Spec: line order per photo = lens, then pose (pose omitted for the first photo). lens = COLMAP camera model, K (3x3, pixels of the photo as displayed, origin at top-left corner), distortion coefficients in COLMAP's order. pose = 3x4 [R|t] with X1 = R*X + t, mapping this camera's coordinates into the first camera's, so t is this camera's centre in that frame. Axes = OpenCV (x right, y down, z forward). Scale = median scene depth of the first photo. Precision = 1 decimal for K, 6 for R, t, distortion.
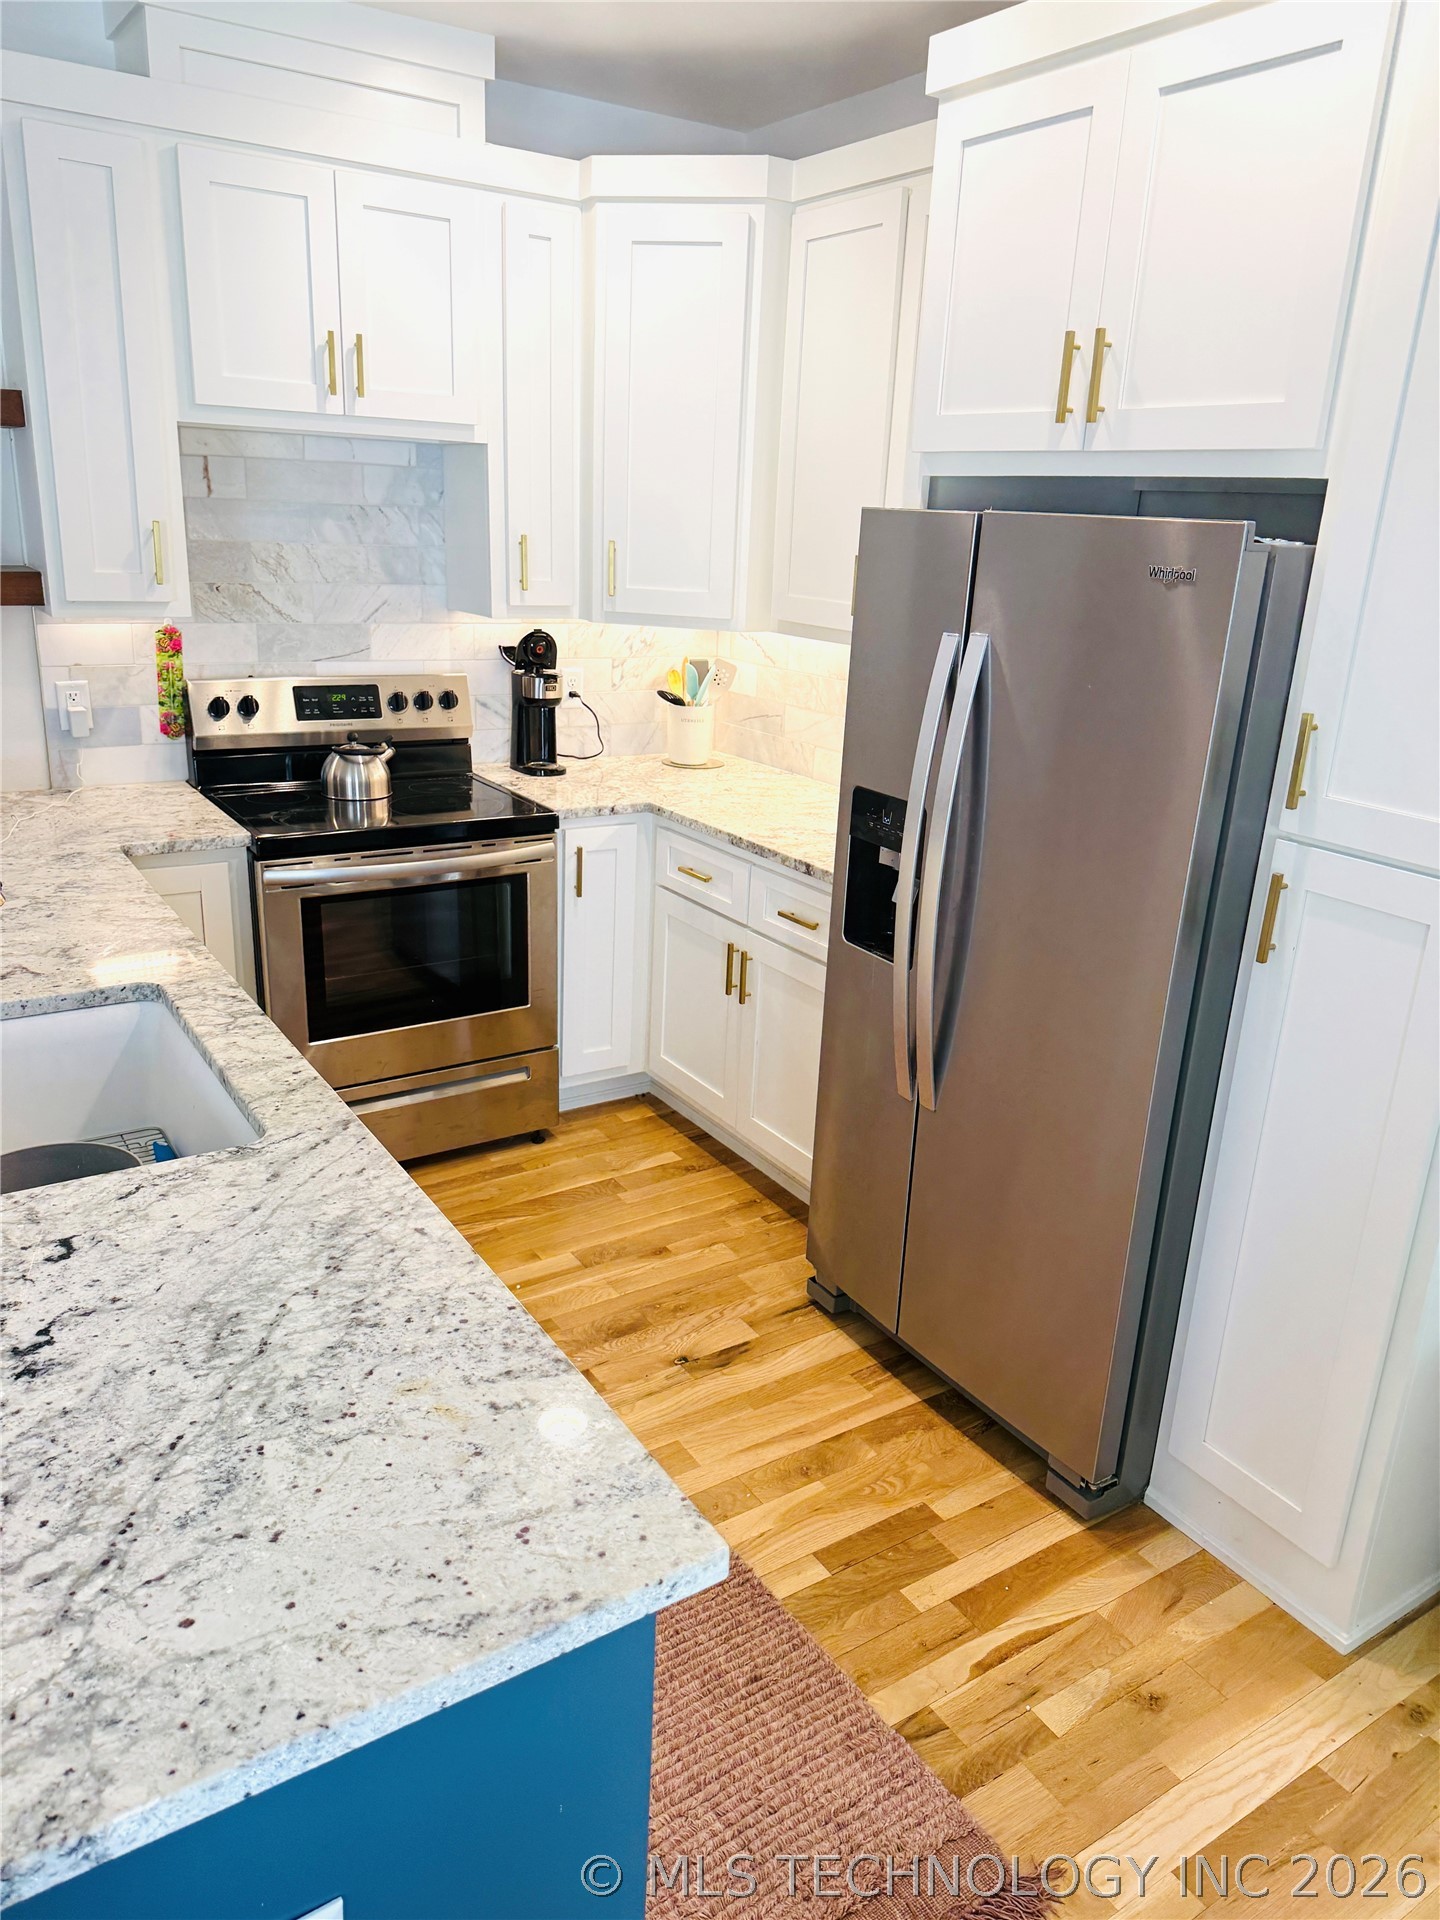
lens RADIAL K [[1342.5, 0, 720.0], [0, 1342.5, 960.0], [0, 0, 1]] dist [0.008005, -0.023223]
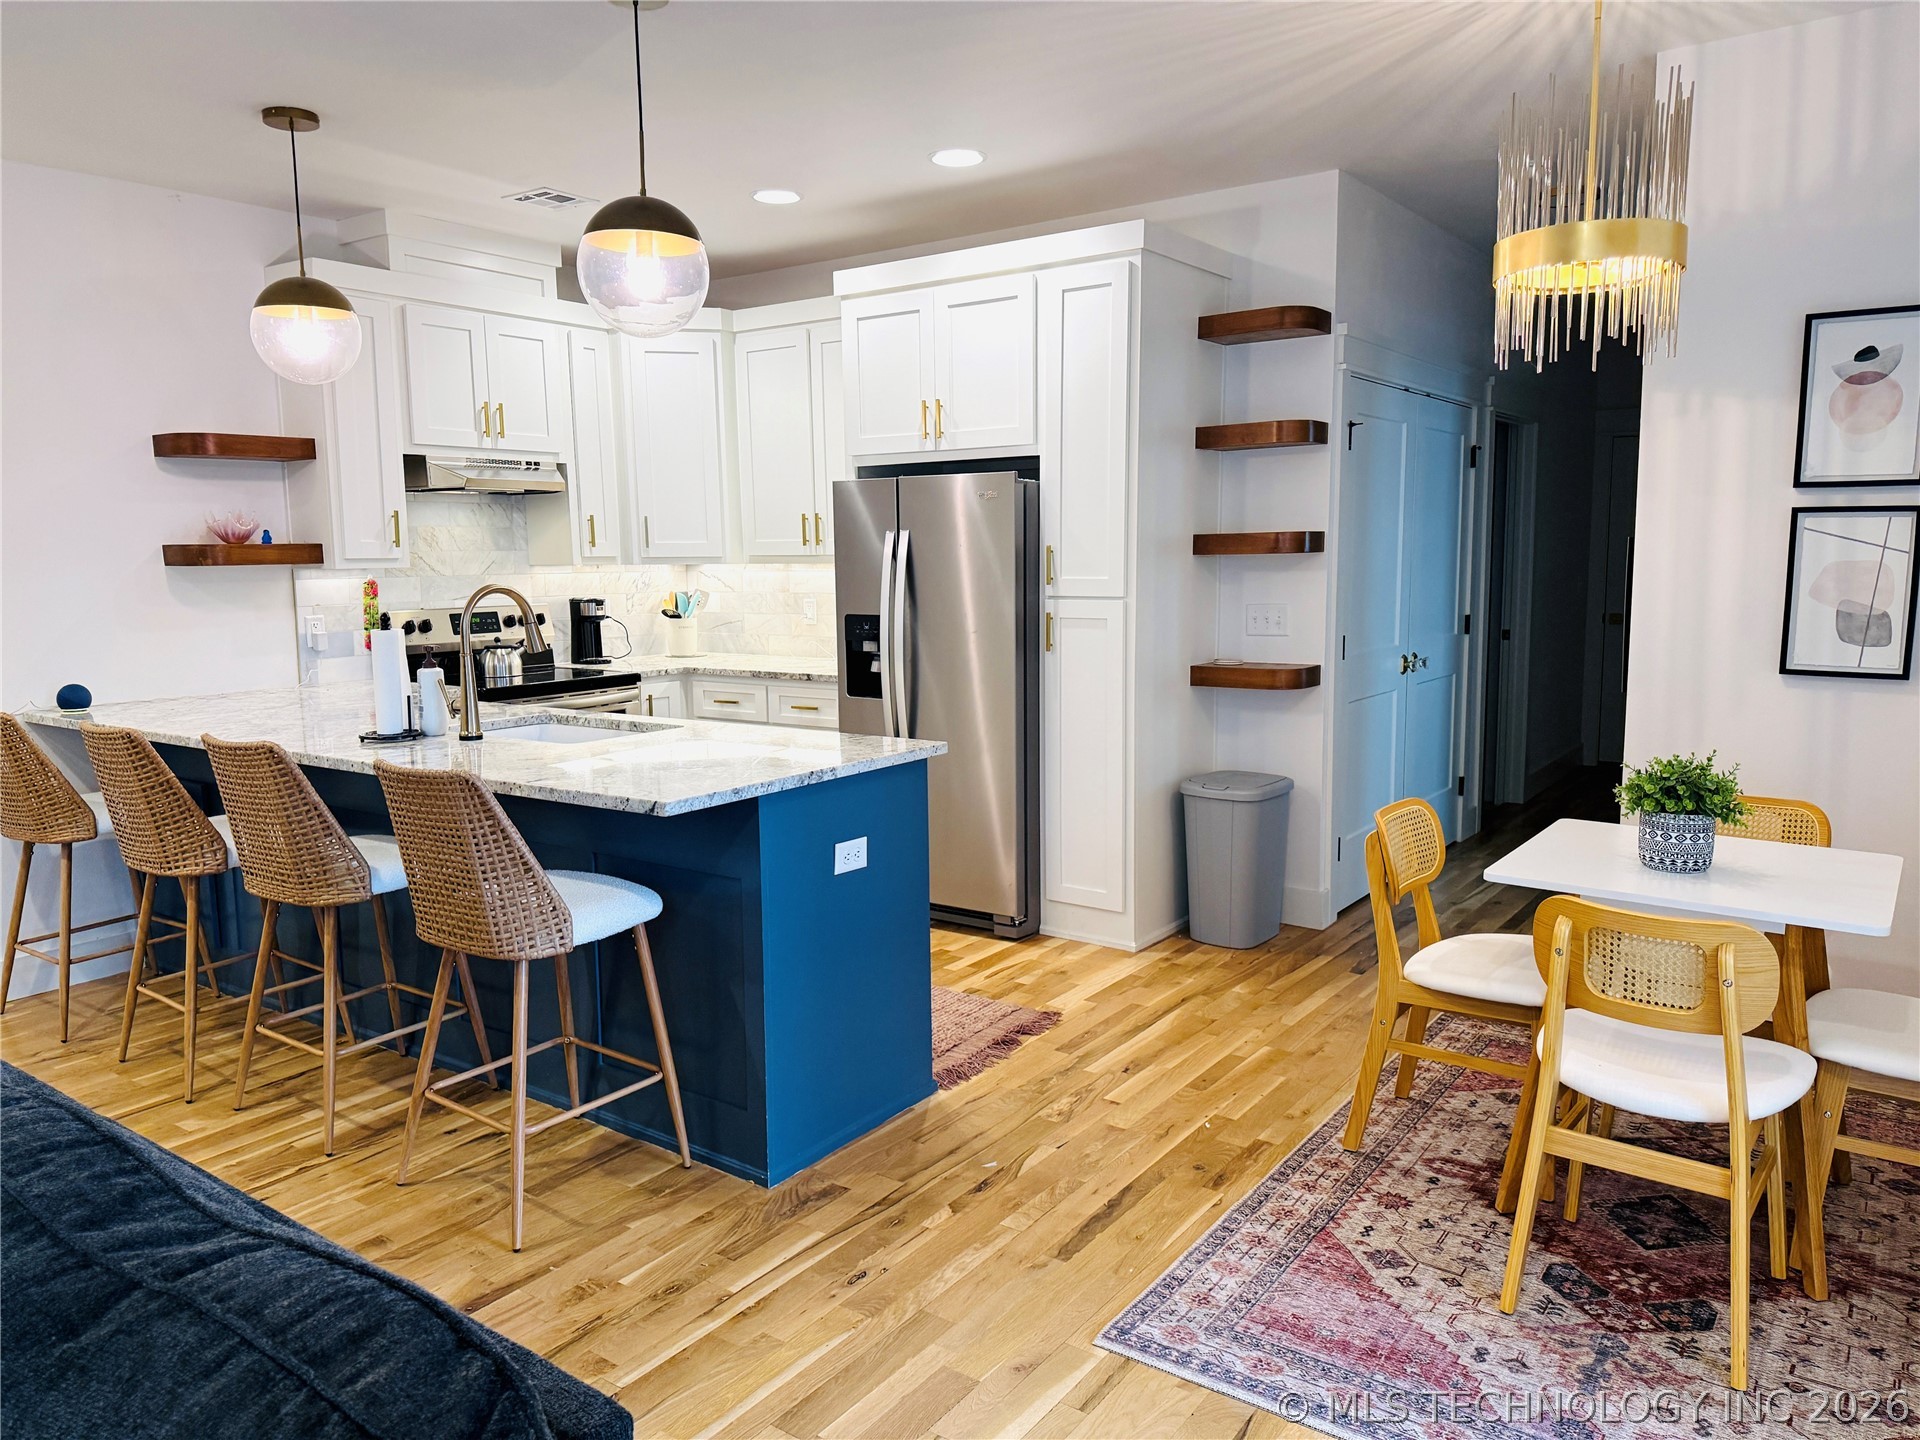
lens RADIAL K [[1342.5, 0, 960.0], [0, 1342.5, 720.0], [0, 0, 1]] dist [0.008005, -0.023223]
pose [[0.930459, -0.098432, 0.352928, -0.379476], [0.163783, 0.973382, -0.160321, 0.306808], [-0.327753, 0.206976, 0.921813, -0.709909]]
